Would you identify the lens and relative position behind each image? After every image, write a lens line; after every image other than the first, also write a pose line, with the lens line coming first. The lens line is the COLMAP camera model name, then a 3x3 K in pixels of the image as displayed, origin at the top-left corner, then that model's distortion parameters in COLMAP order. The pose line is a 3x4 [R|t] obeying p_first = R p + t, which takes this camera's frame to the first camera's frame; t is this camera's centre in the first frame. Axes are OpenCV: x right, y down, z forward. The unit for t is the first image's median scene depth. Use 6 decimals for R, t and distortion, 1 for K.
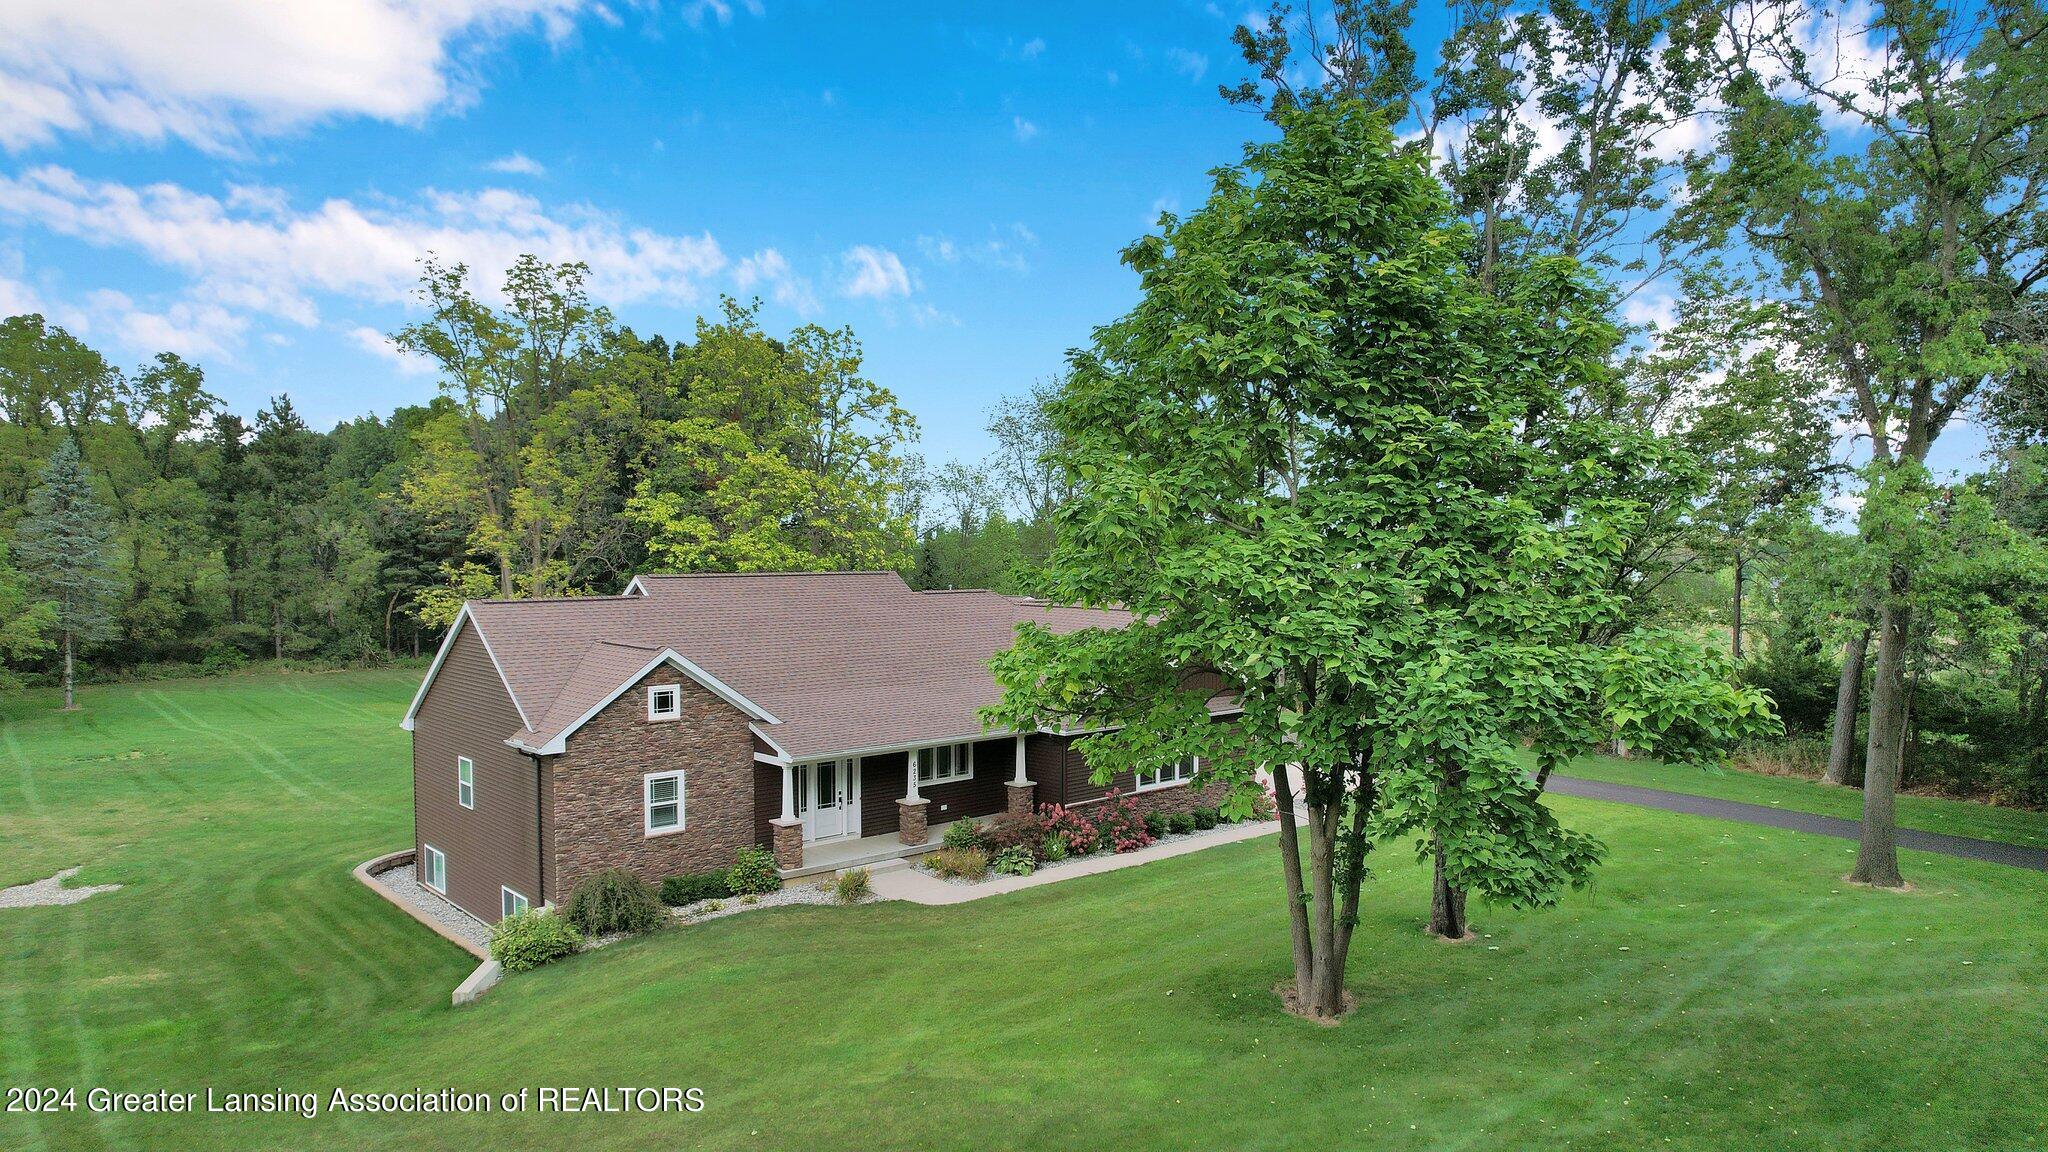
lens RADIAL K [[1289.4, 0, 1024.0], [0, 1289.4, 576.0], [0, 0, 1]] dist [-0.035499, 0.000467]
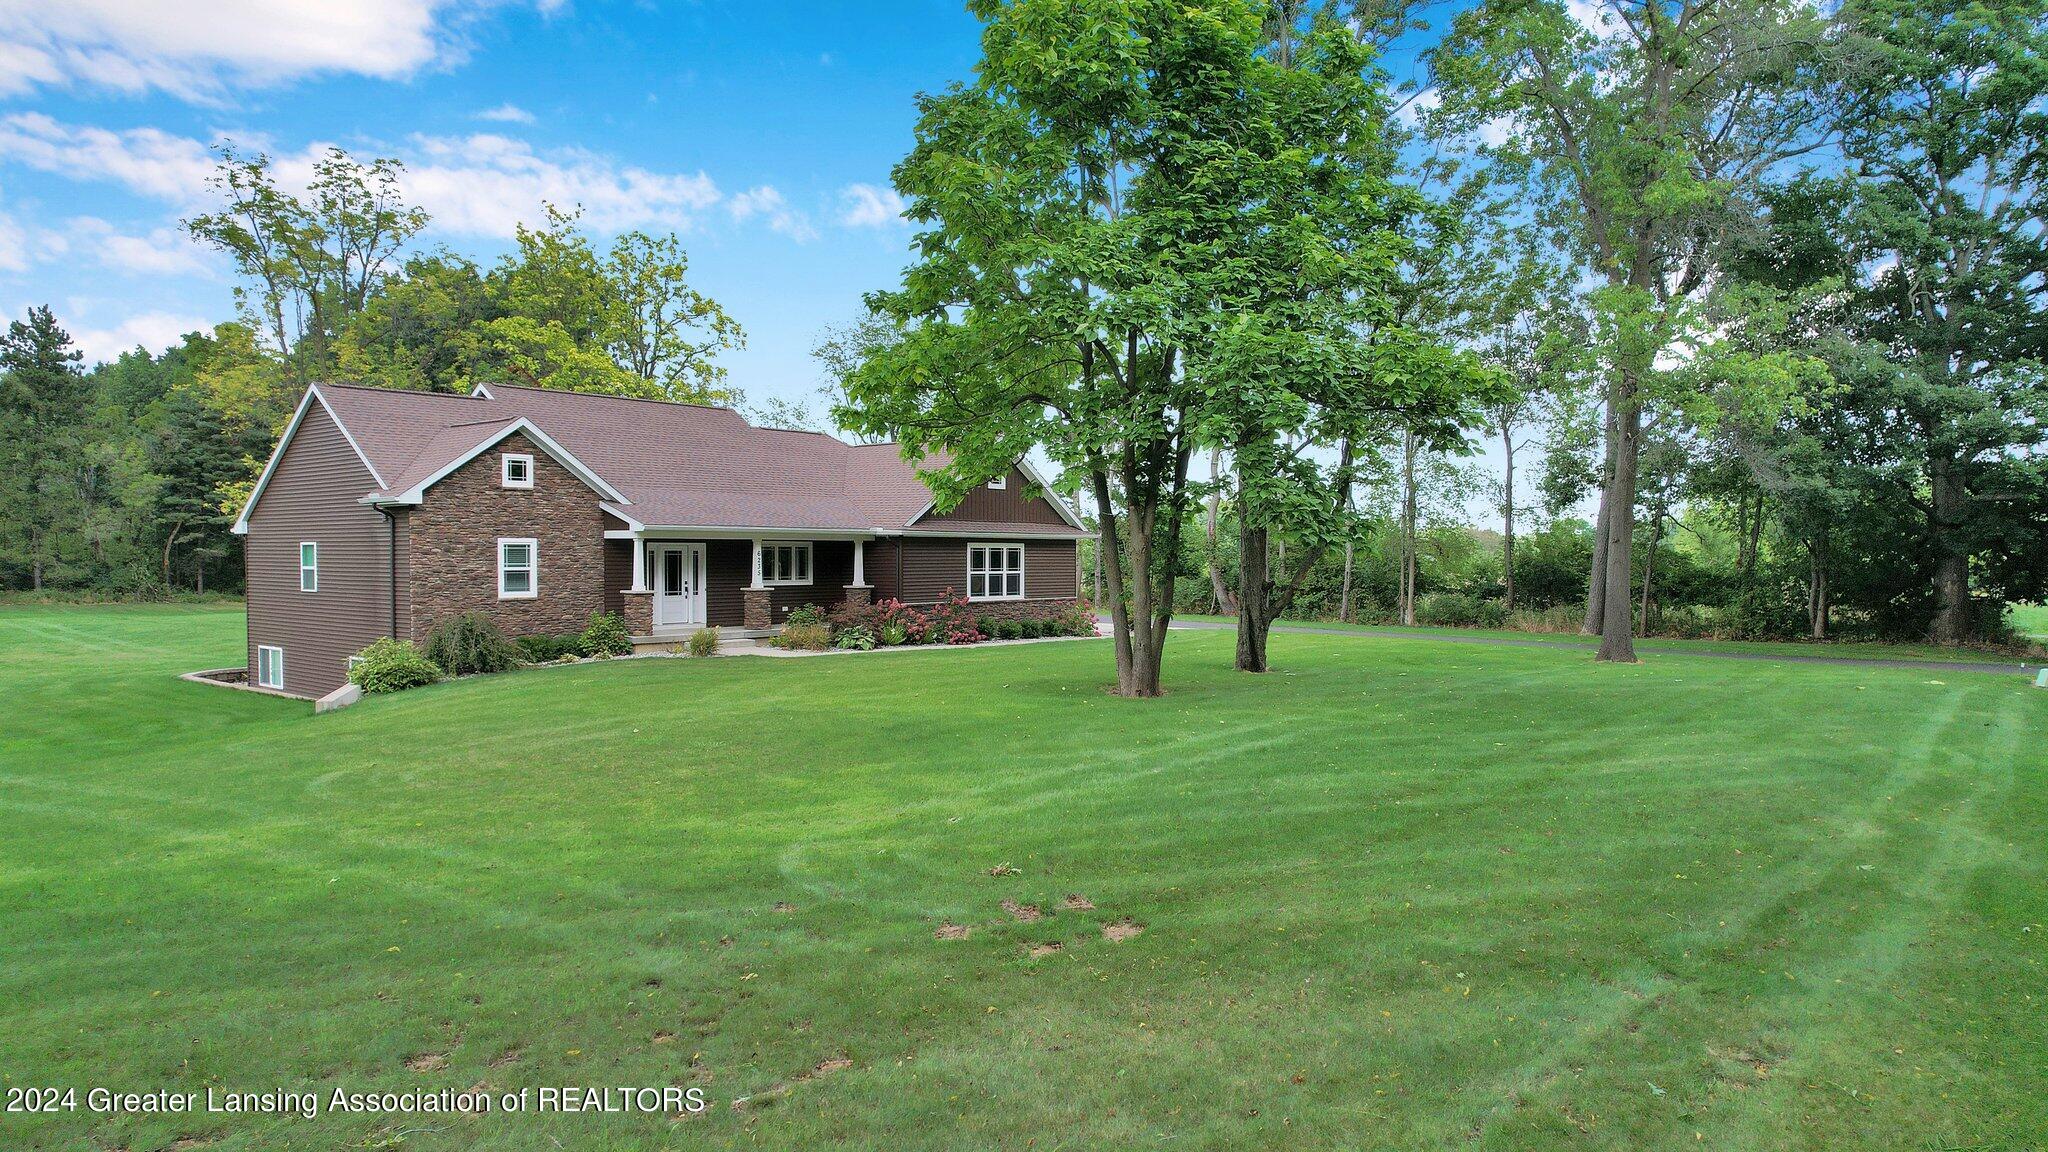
lens RADIAL K [[1308.6, 0, 1032.3], [0, 1308.6, 586.2], [0, 0, 1]] dist [-0.079275, 0.073815]
pose [[0.988610, -0.000773, 0.150500, -0.022851], [0.001731, 0.999979, -0.006229, 0.166735], [-0.150492, 0.006419, 0.988590, -0.077392]]
